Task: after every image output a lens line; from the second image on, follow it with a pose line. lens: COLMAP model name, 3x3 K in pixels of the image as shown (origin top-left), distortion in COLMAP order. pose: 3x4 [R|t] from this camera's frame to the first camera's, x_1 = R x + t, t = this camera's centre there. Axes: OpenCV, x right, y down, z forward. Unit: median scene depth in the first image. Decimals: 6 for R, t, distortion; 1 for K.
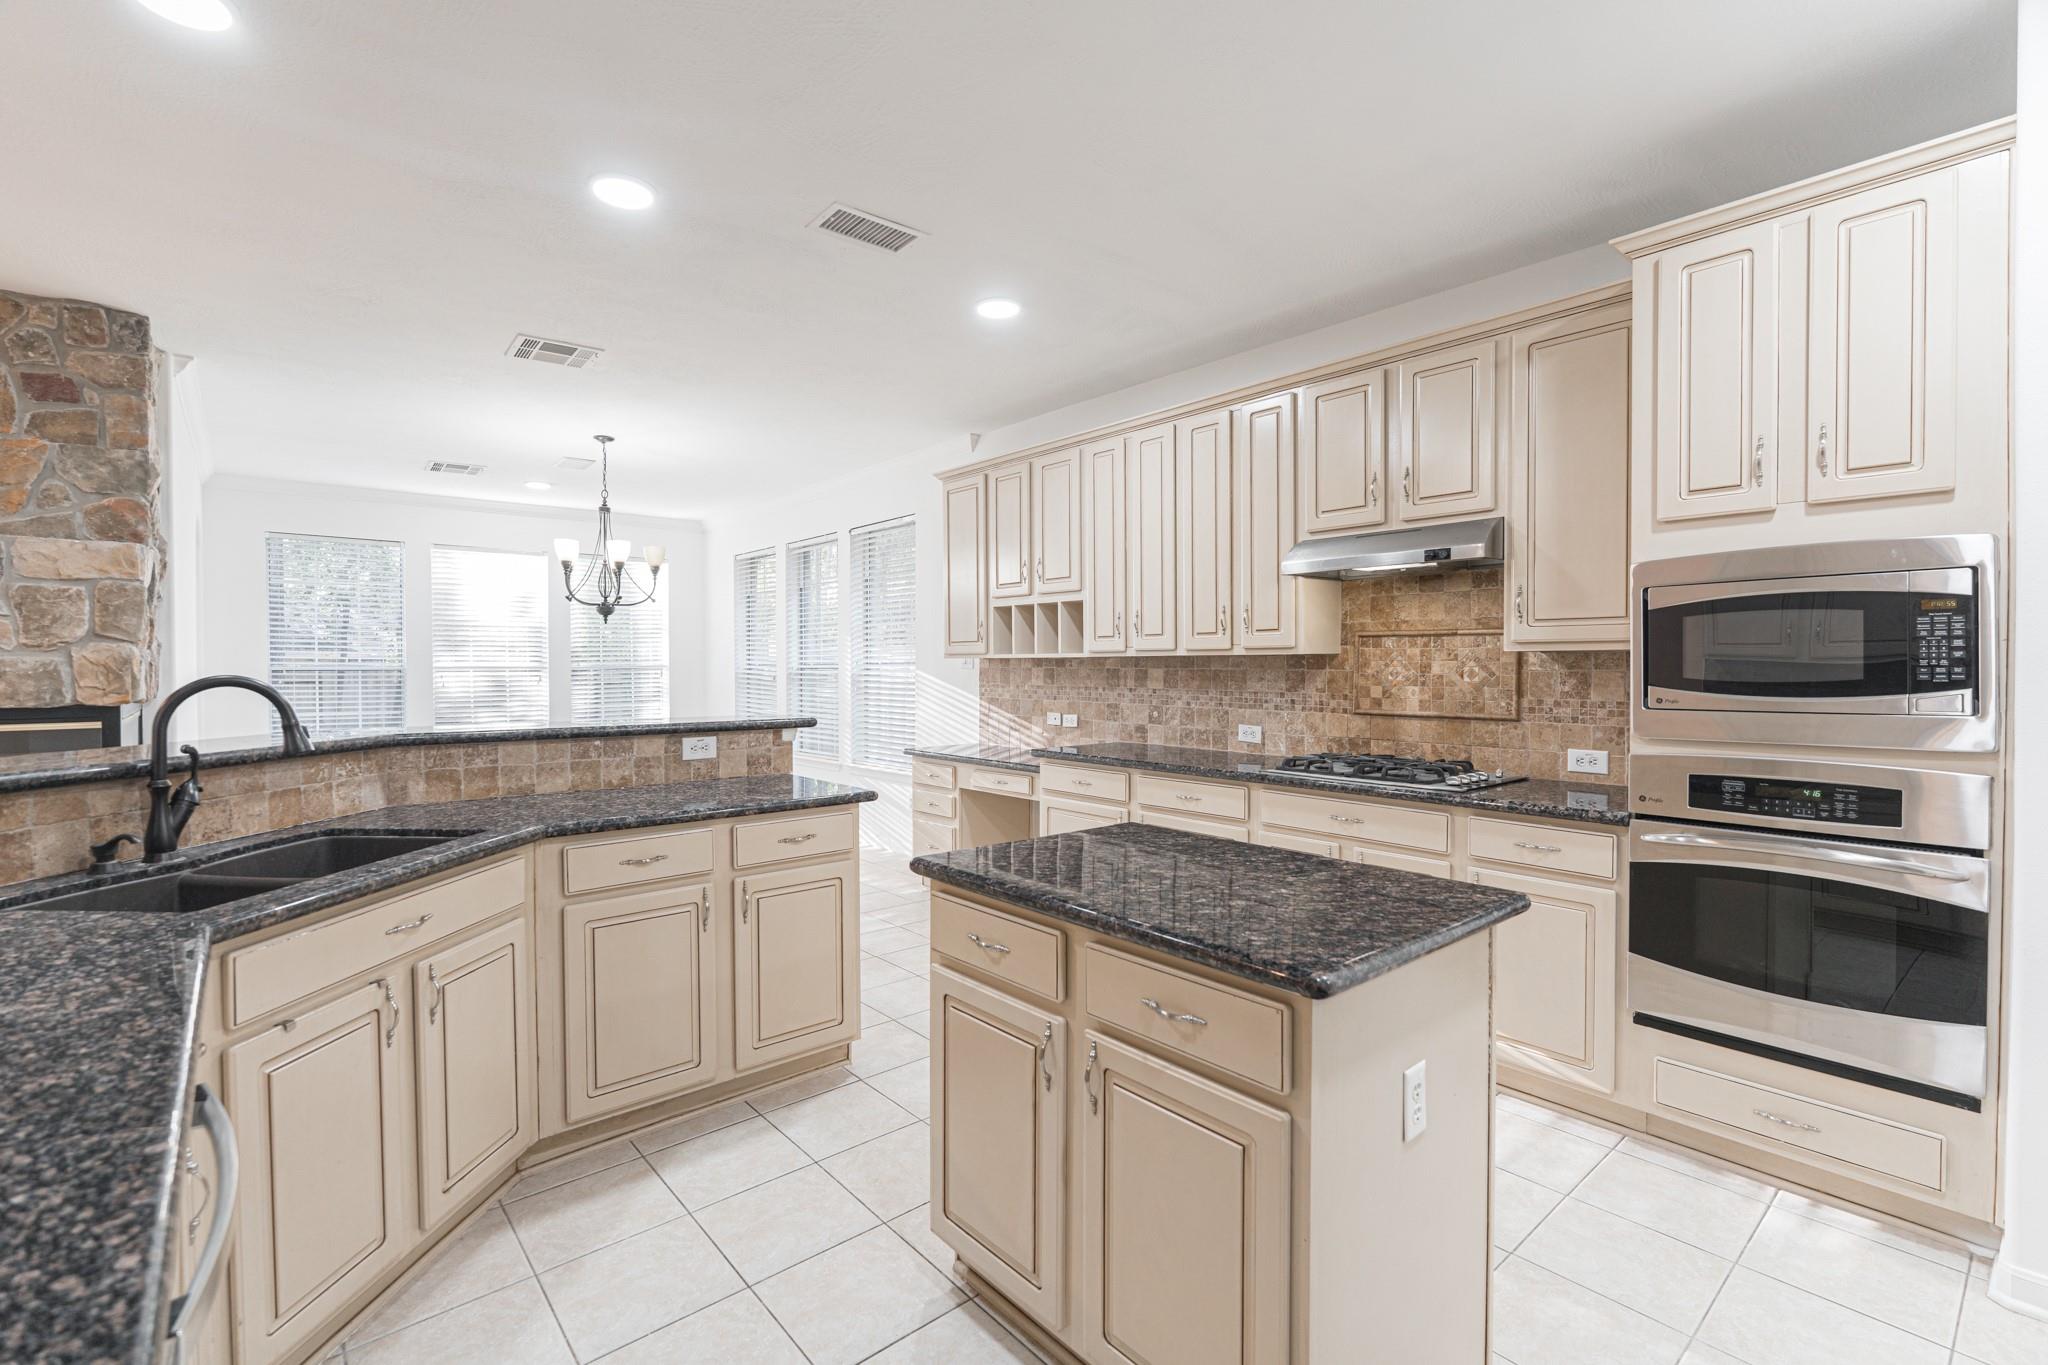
lens RADIAL K [[906.5, 0, 1029.3], [0, 906.5, 672.0], [0, 0, 1]] dist [-0.005181, -0.000342]
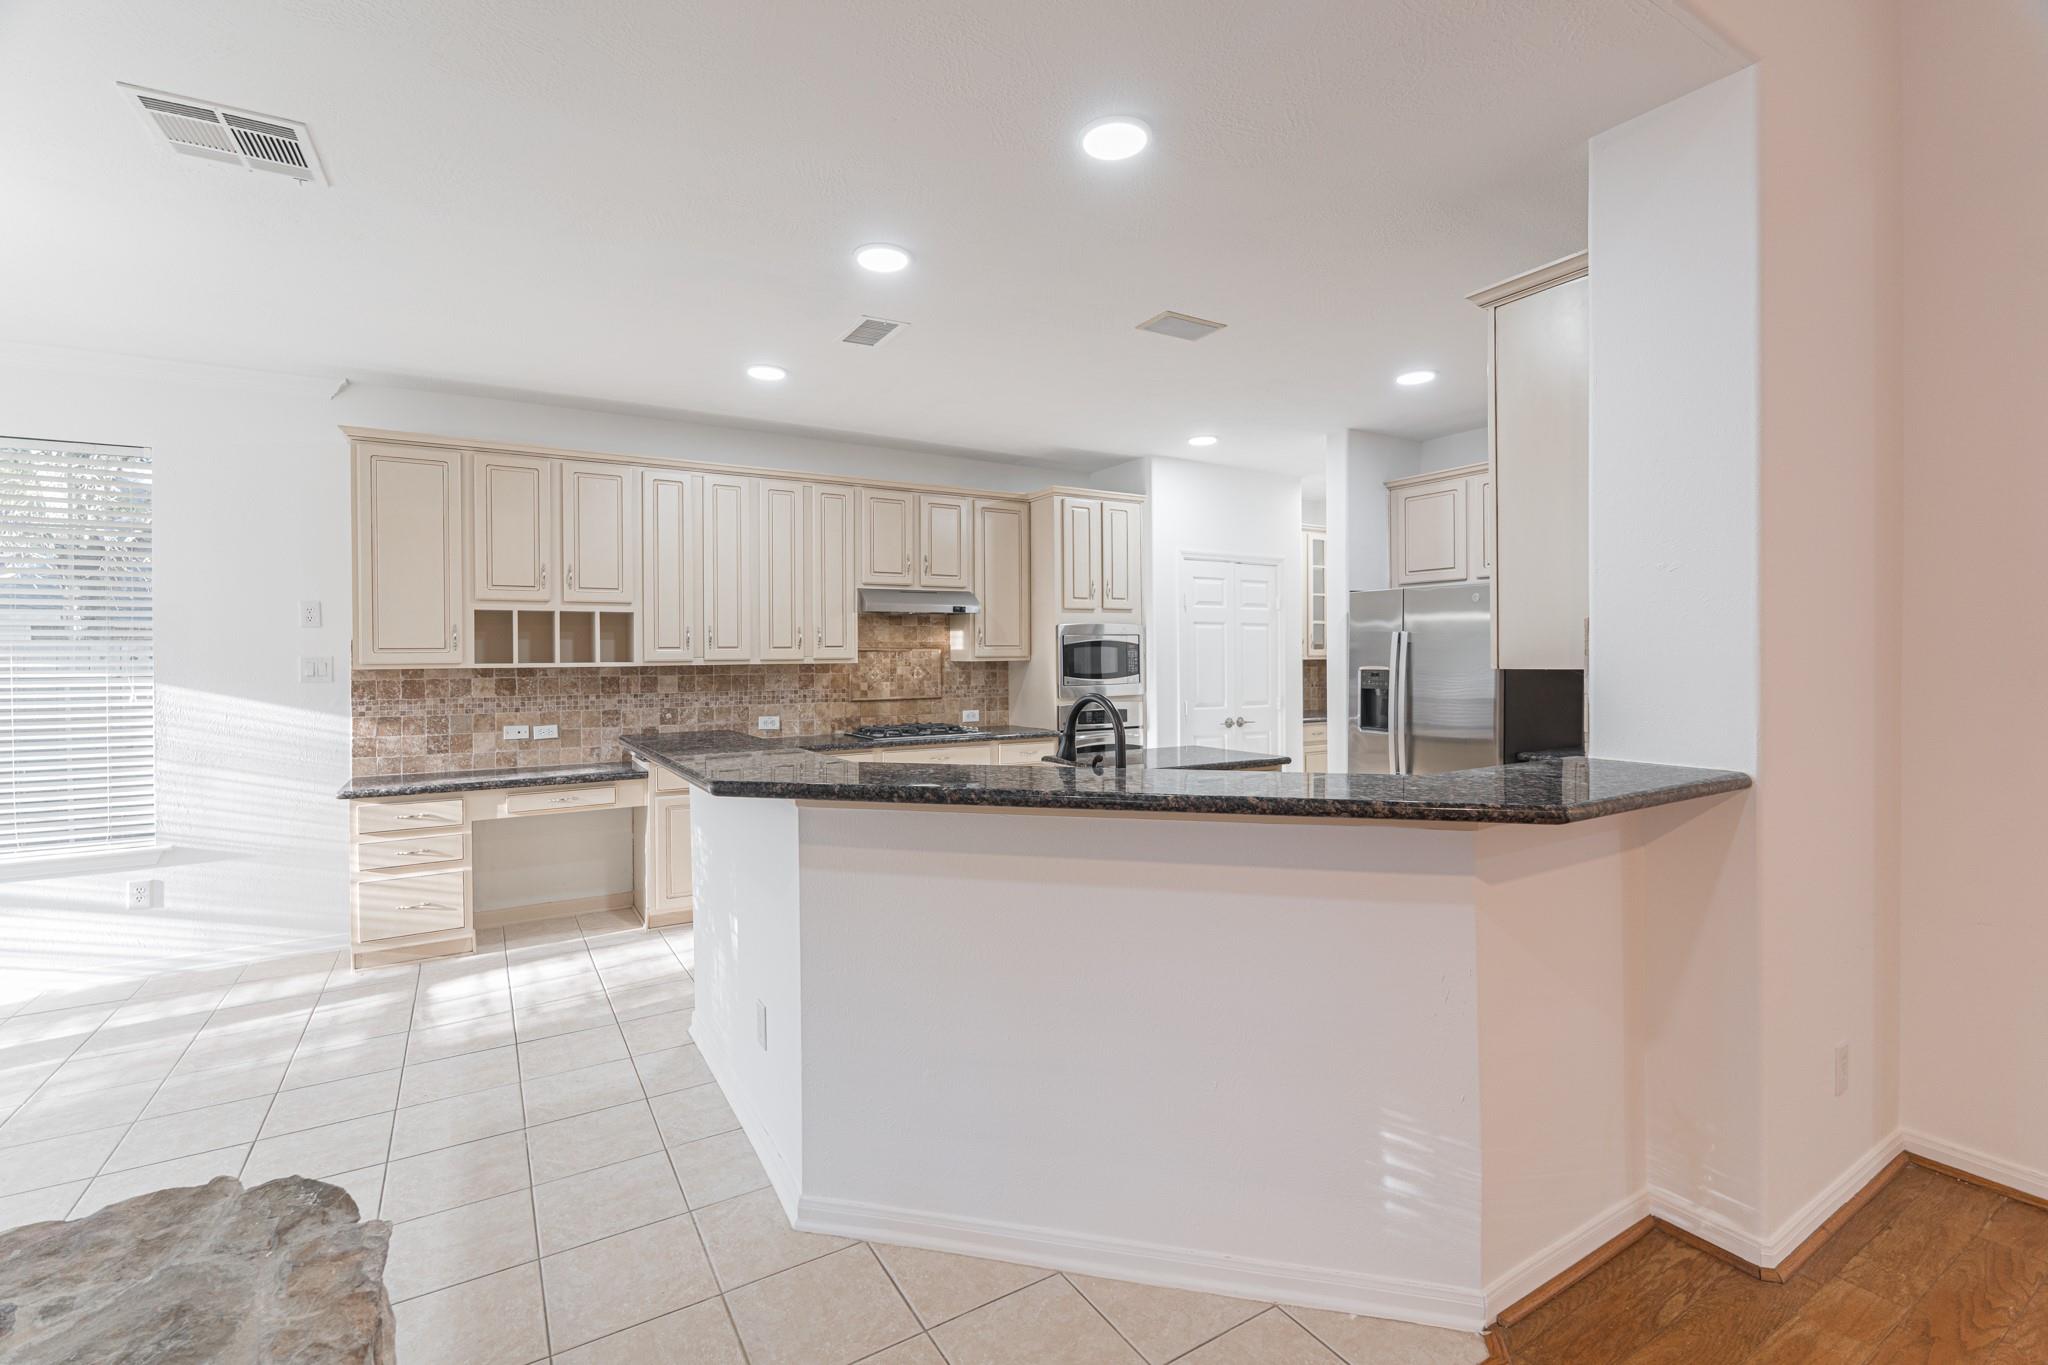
lens RADIAL K [[906.5, 0, 1020.7], [0, 906.5, 666.7], [0, 0, 1]] dist [-0.005181, -0.000342]
pose [[0.160032, -0.014152, 0.987010, -1.044224], [0.014029, 0.999829, 0.012061, -0.025547], [-0.987012, 0.011916, 0.160204, 0.448786]]
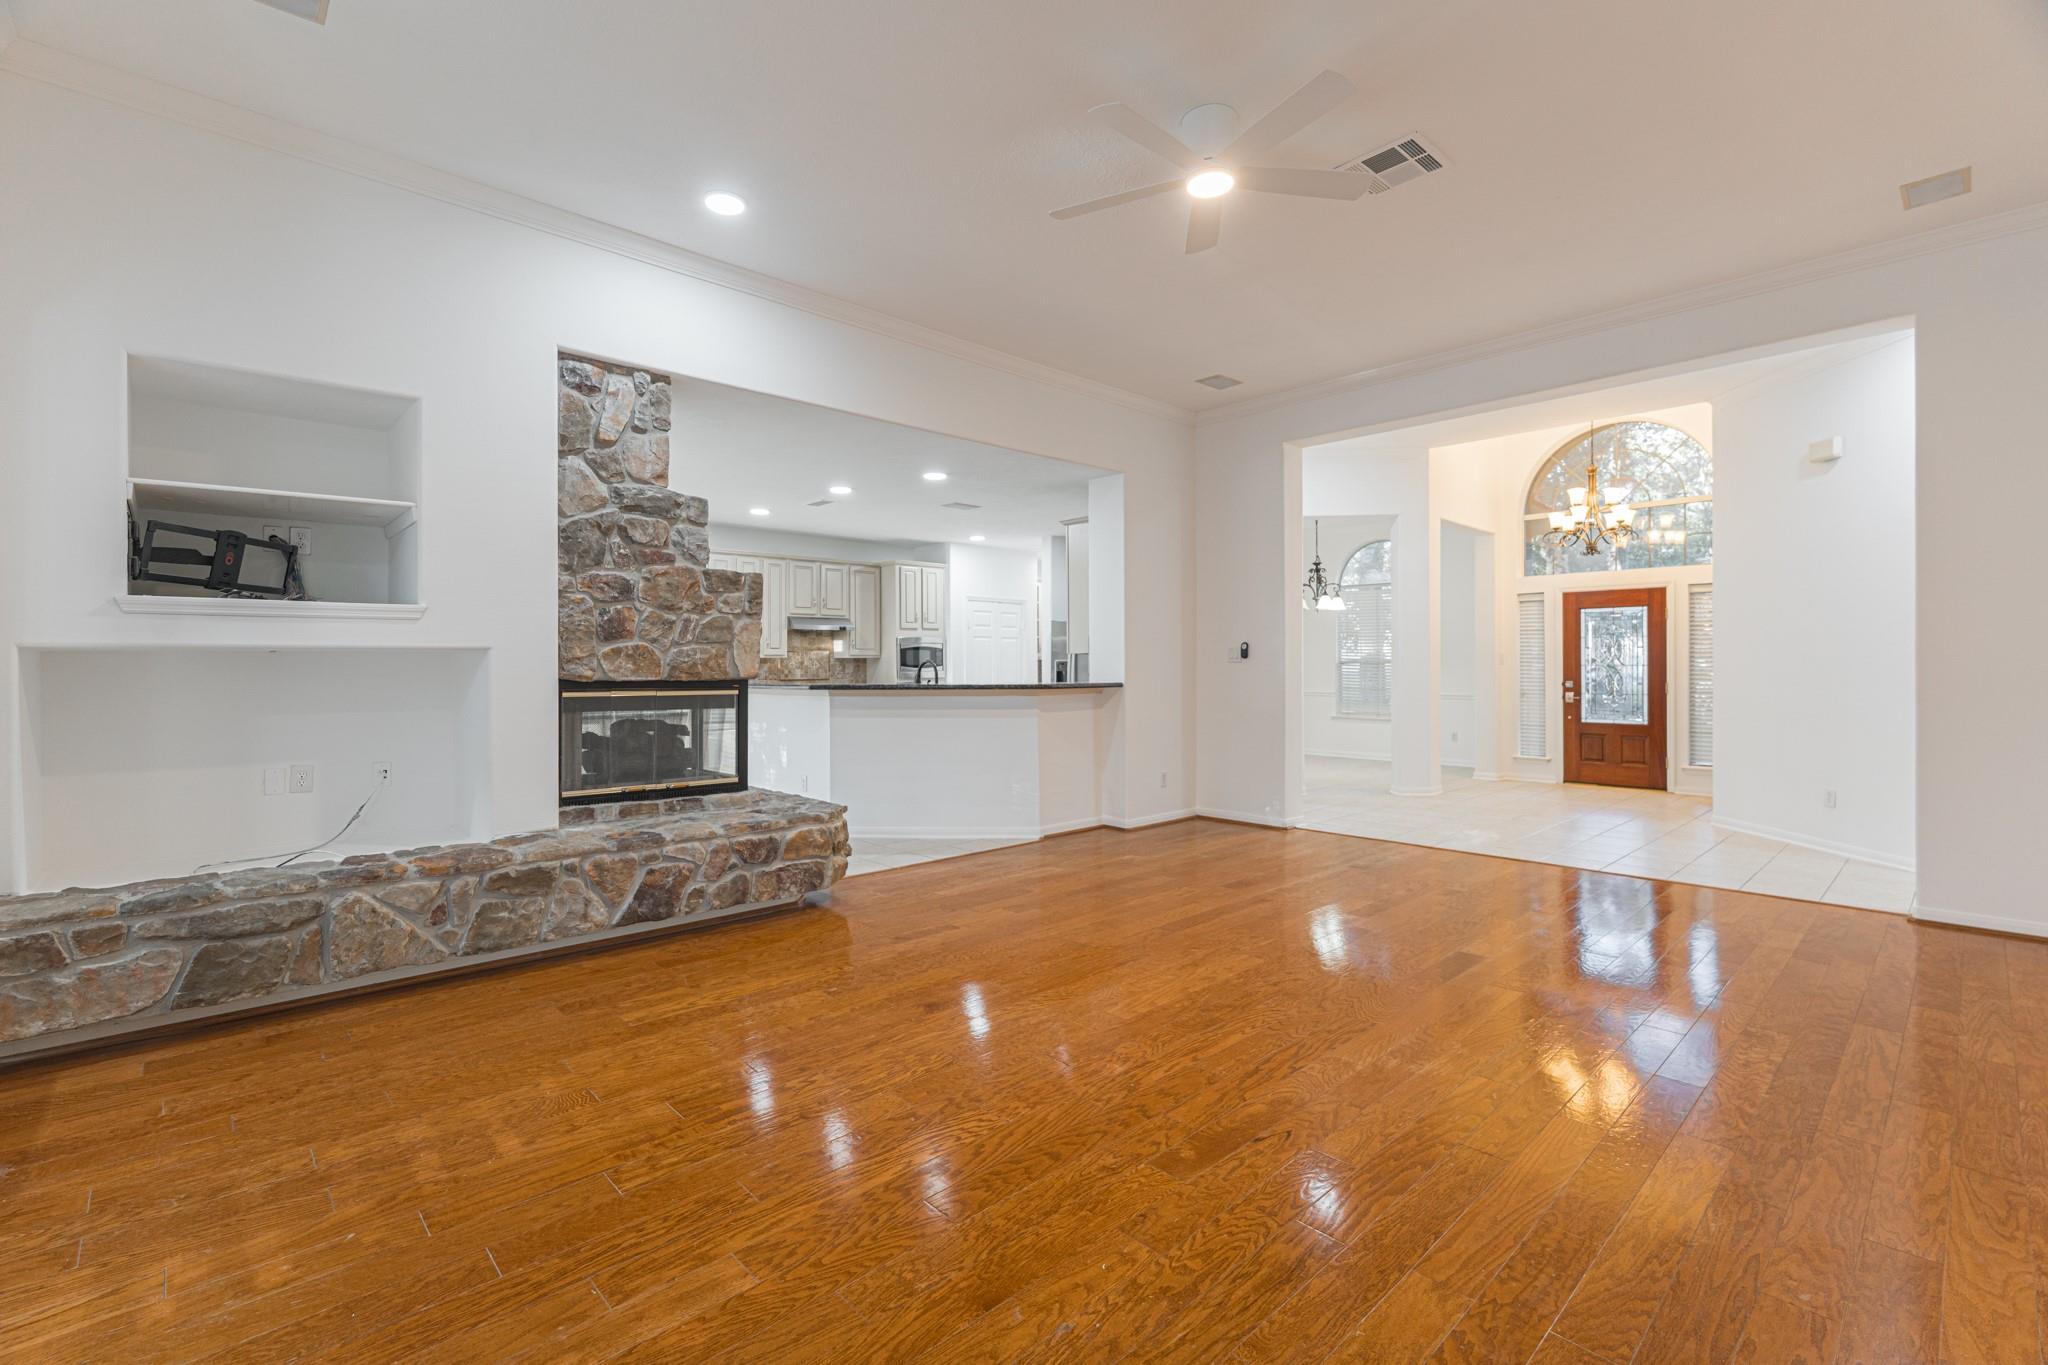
lens RADIAL K [[906.5, 0, 1011.9], [0, 906.5, 664.4], [0, 0, 1]] dist [-0.005181, -0.000342]
pose [[-0.044585, 0.003663, 0.998999, -2.222193], [0.012554, 0.999916, -0.003106, 0.016194], [-0.998927, 0.012403, -0.044628, 0.410785]]
